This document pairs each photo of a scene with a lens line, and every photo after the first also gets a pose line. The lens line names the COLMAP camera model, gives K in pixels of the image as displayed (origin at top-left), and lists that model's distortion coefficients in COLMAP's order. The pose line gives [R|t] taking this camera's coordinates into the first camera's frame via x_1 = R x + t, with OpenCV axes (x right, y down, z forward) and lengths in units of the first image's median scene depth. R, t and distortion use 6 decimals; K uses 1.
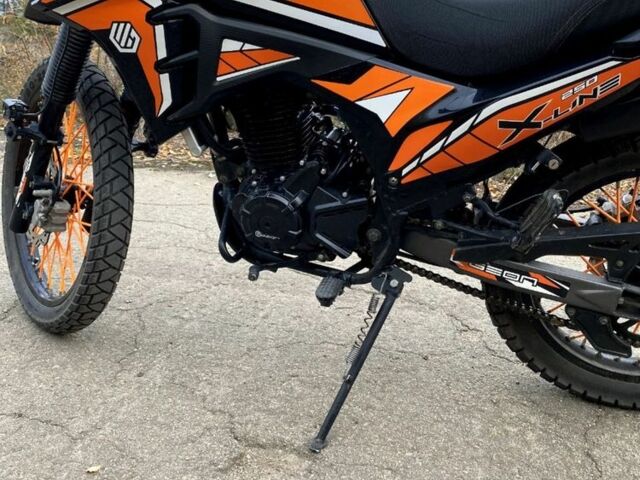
lens RADIAL K [[457.6, 0, 320.0], [0, 457.6, 258.9], [0, 0, 1]] dist [0.038009, 0.000695]
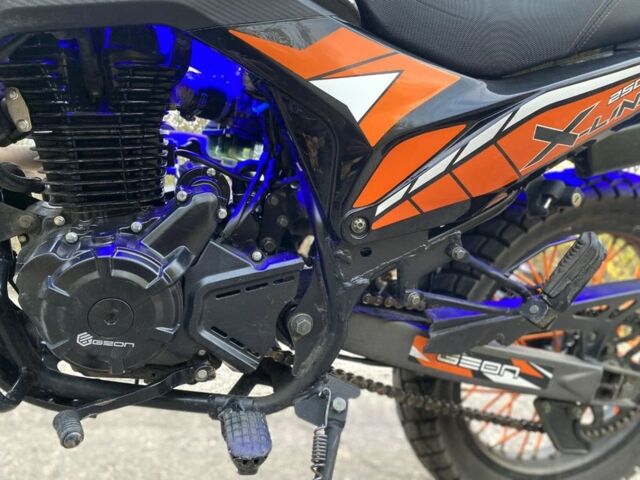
lens RADIAL K [[457.6, 0, 320.0], [0, 457.6, 258.9], [0, 0, 1]] dist [0.038009, 0.000695]
pose [[0.870568, 0.000232, 0.492048, -0.165803], [0.116757, 0.971342, -0.207033, -0.009457], [-0.477995, 0.237687, 0.845592, 0.495535]]
